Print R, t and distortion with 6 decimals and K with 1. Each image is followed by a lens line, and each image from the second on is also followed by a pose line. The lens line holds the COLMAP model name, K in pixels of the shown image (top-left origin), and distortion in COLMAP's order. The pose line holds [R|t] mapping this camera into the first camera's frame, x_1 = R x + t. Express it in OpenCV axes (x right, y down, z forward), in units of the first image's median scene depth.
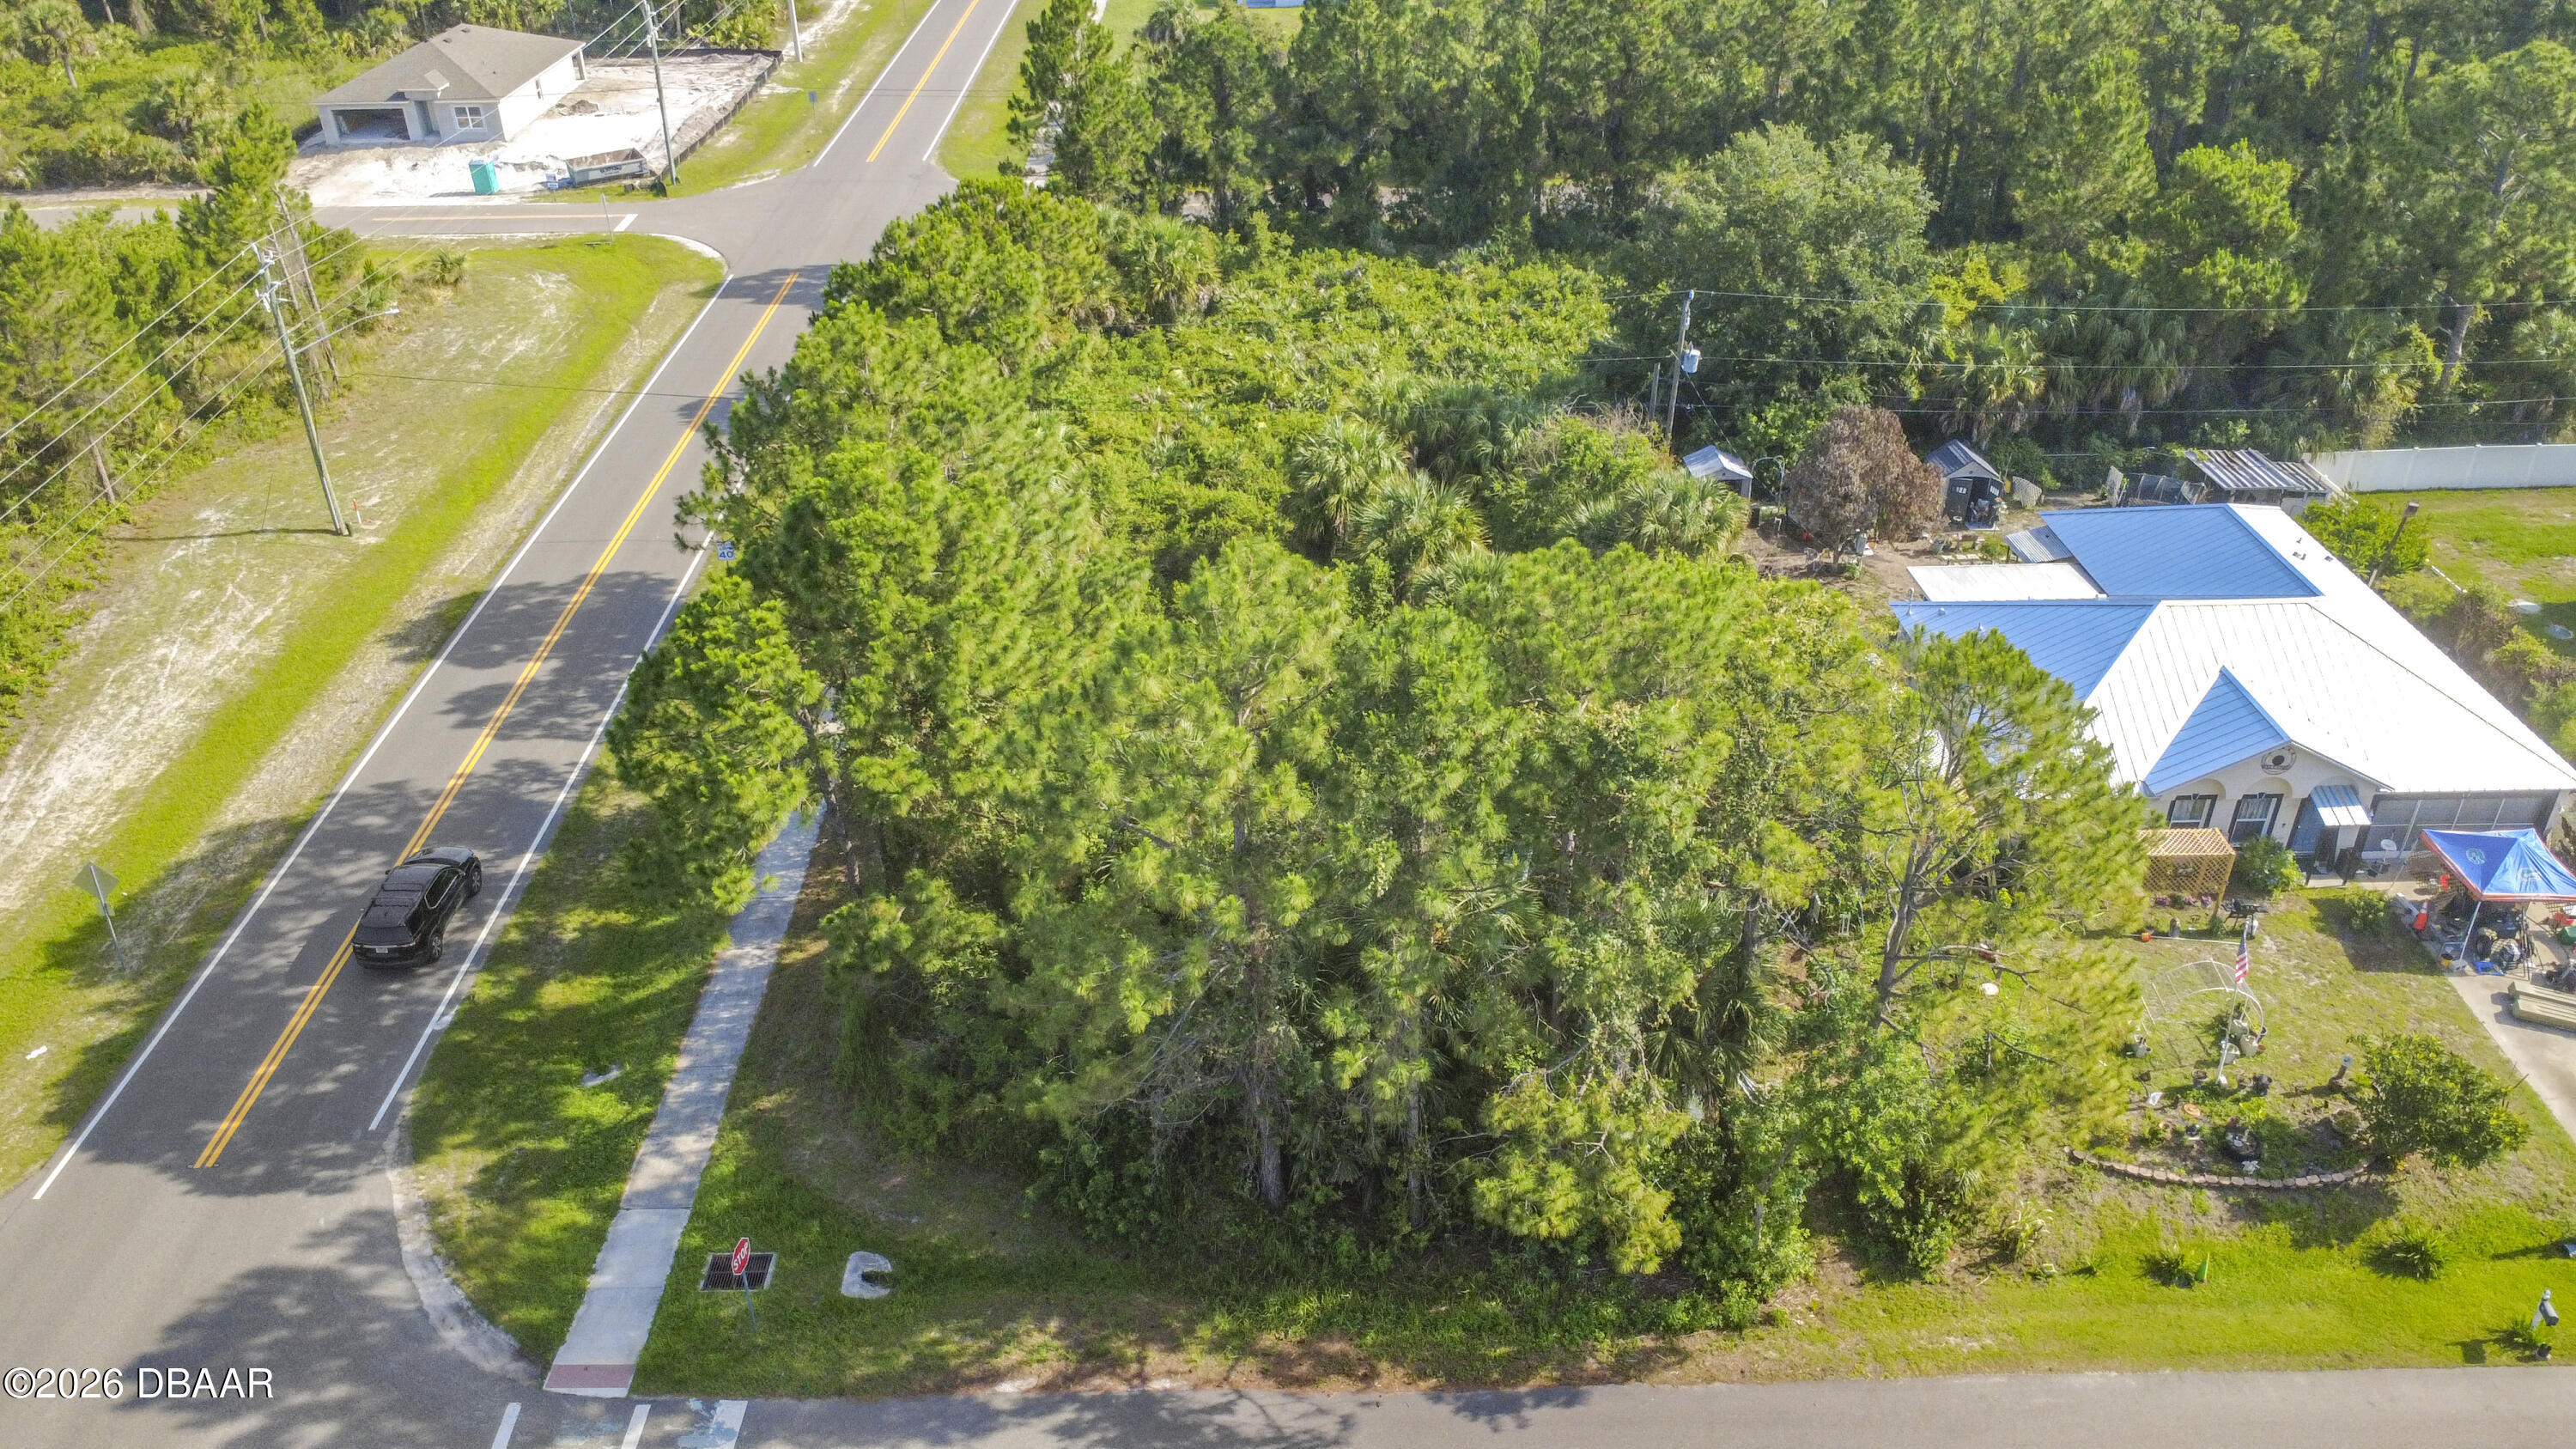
lens RADIAL K [[1866.1, 0, 1284.7], [0, 1866.1, 734.5], [0, 0, 1]] dist [-0.000017, 0.004455]
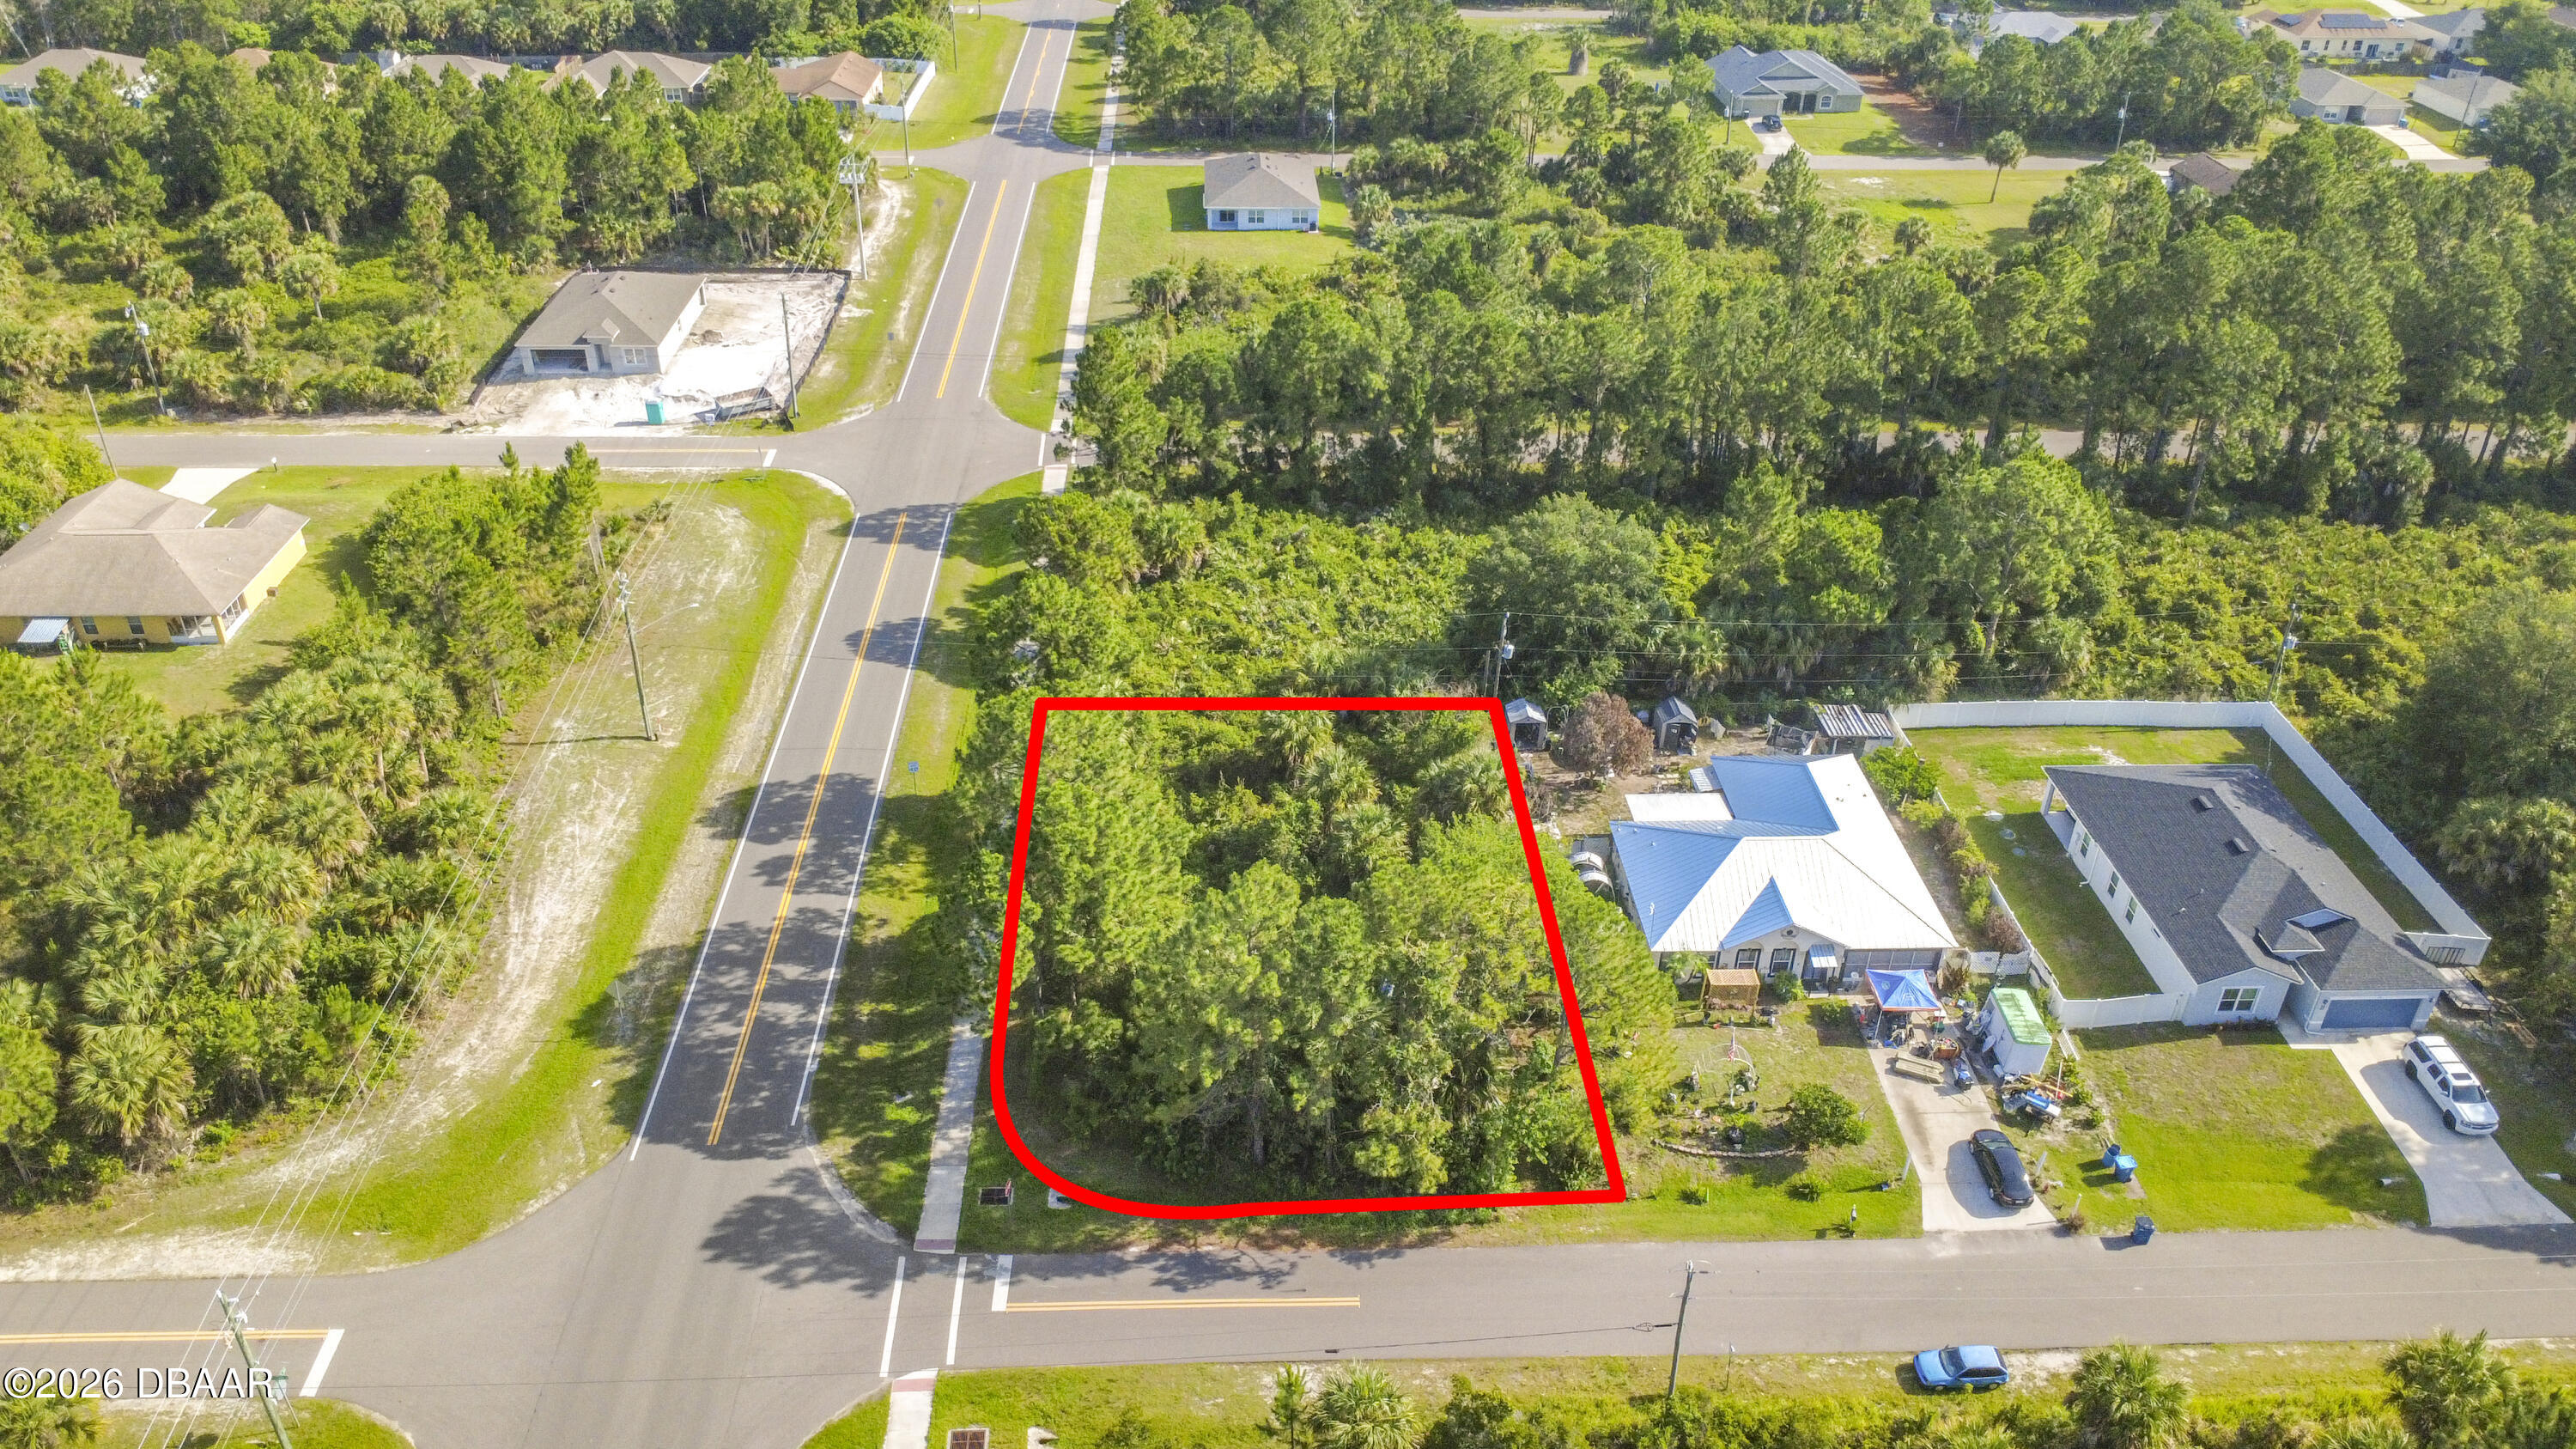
lens RADIAL K [[1871.5, 0, 1285.7], [0, 1871.5, 729.4], [0, 0, 1]] dist [0.001778, -0.001114]
pose [[0.999311, 0.010657, 0.035559, -0.035816], [-0.010932, 0.999912, 0.007529, -0.155648], [-0.035476, -0.007912, 0.999339, -0.677584]]
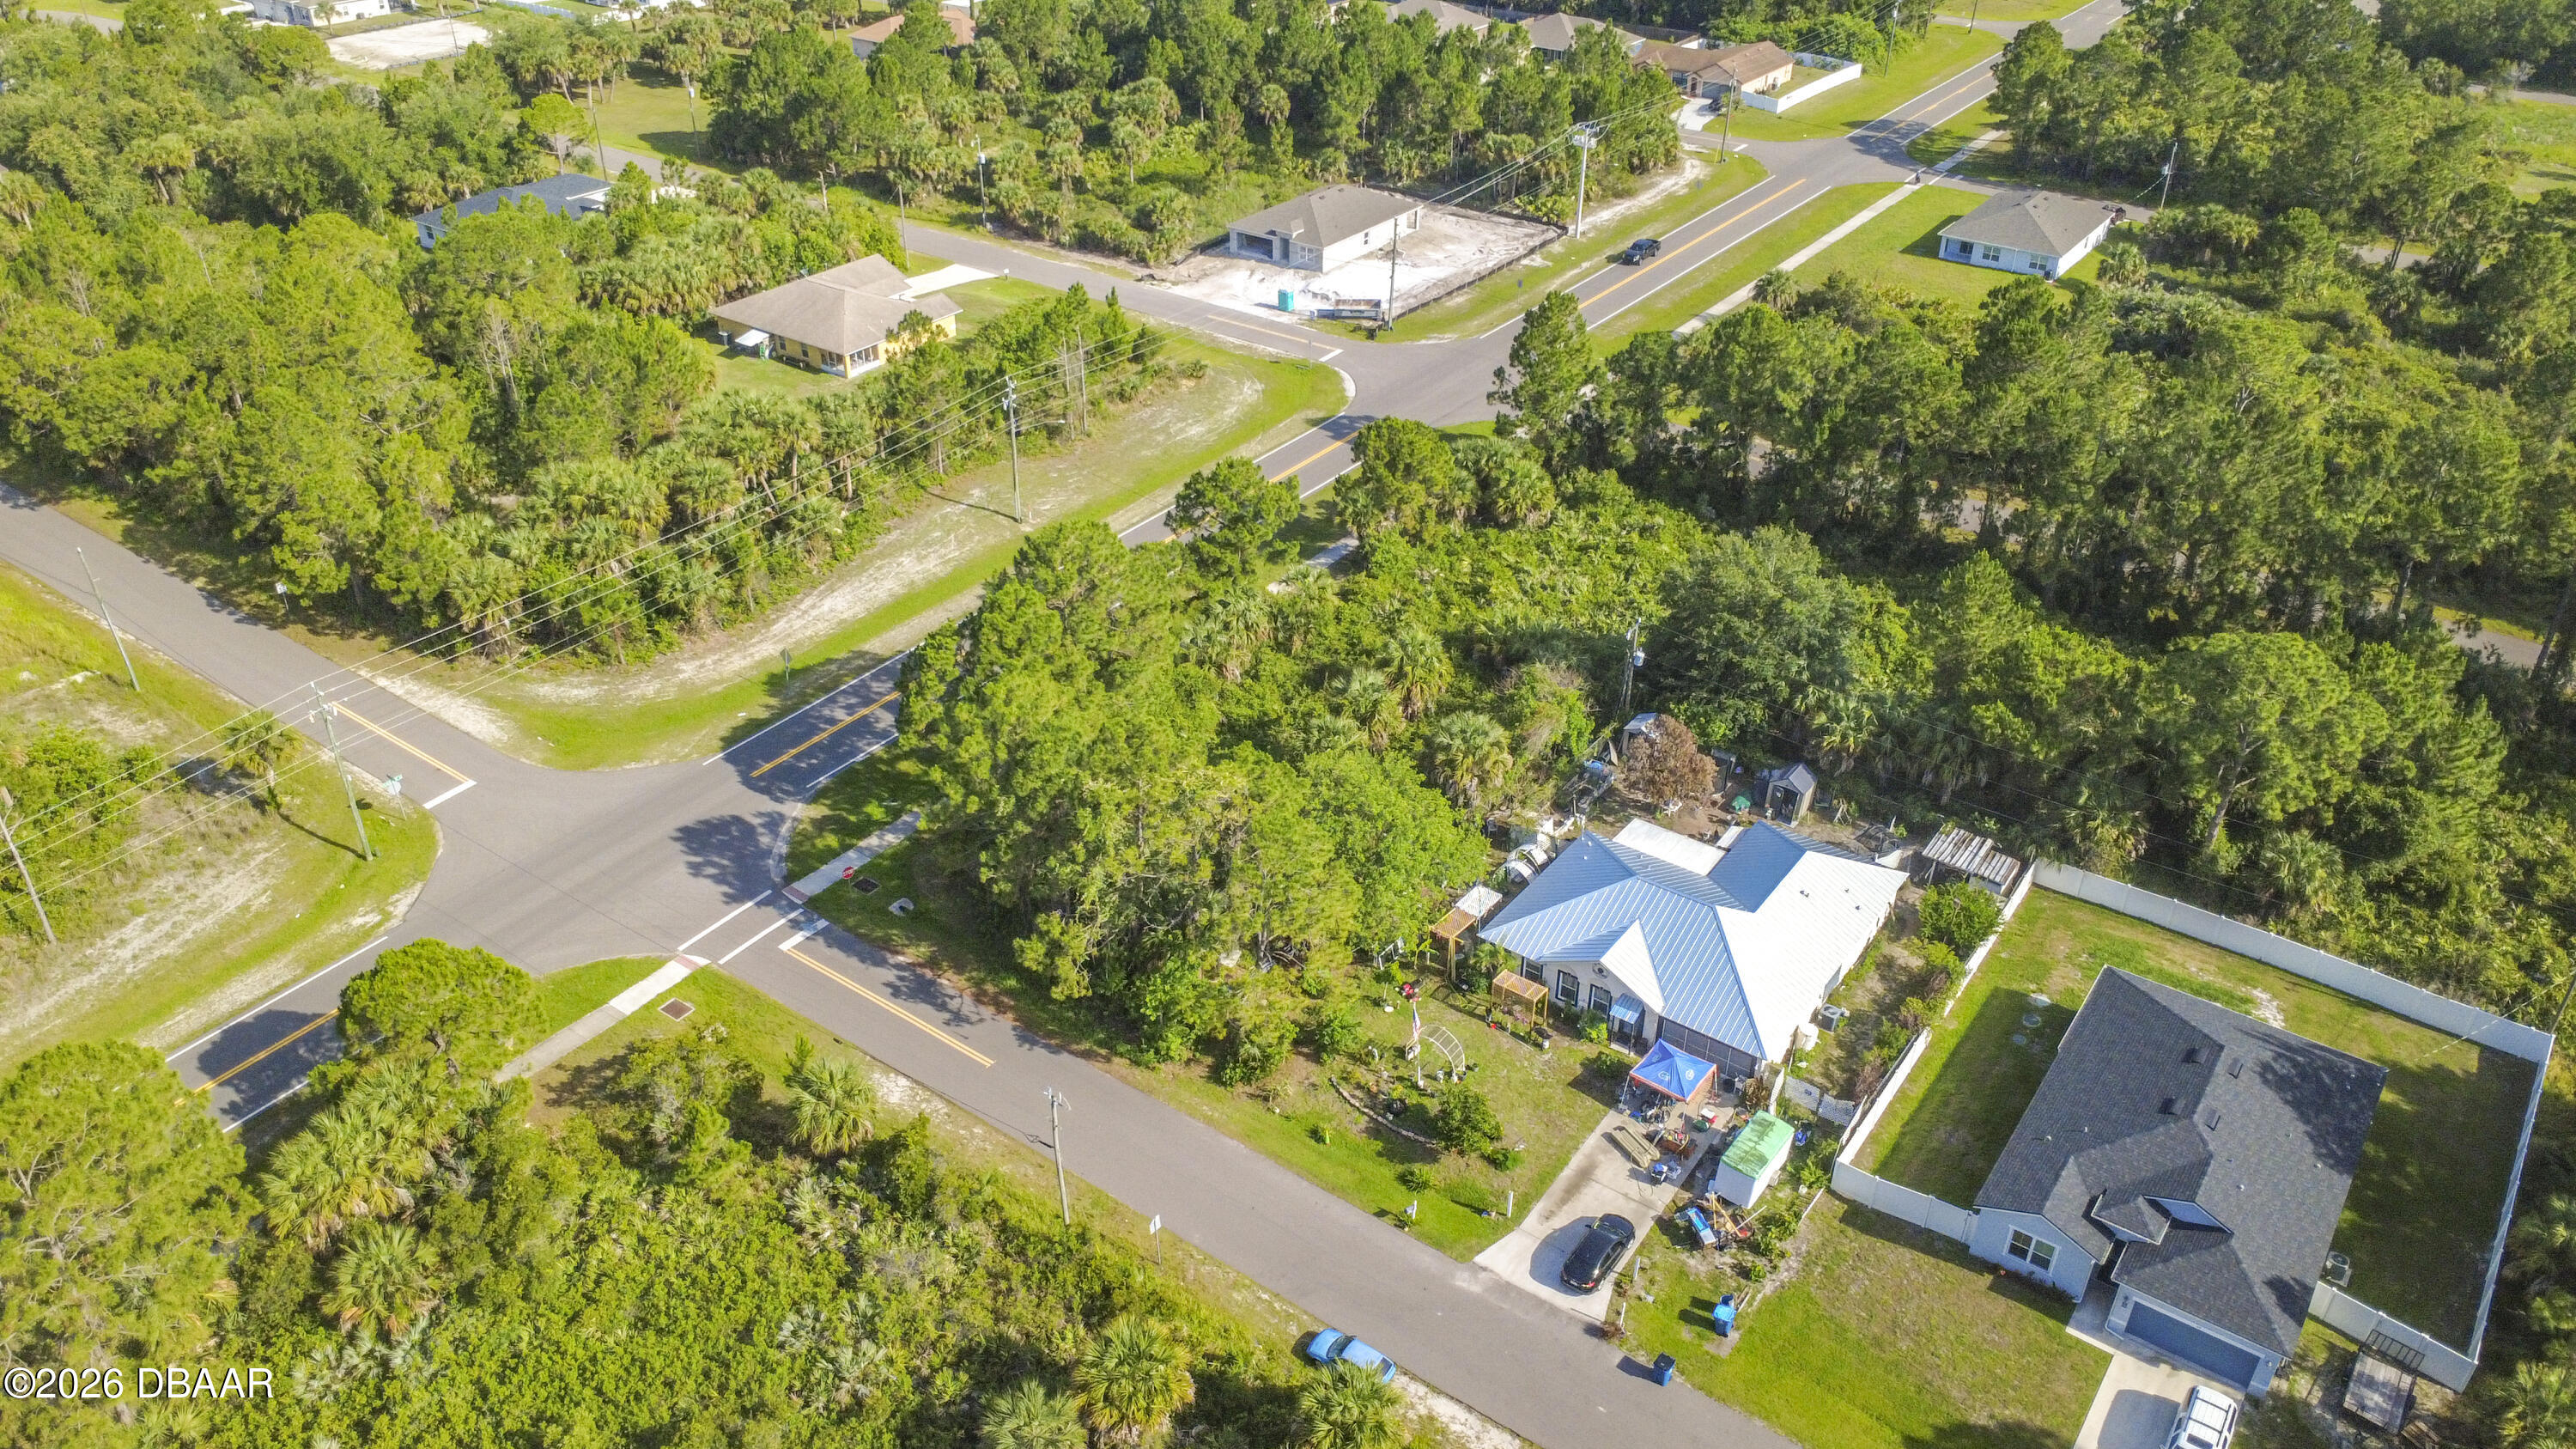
lens RADIAL K [[1871.5, 0, 1285.7], [0, 1871.5, 729.4], [0, 0, 1]] dist [0.001778, -0.001114]
pose [[0.797836, 0.333899, -0.501965, 0.875864], [-0.326969, 0.939180, 0.105035, -0.232145], [0.506506, 0.080326, 0.858487, -0.576497]]
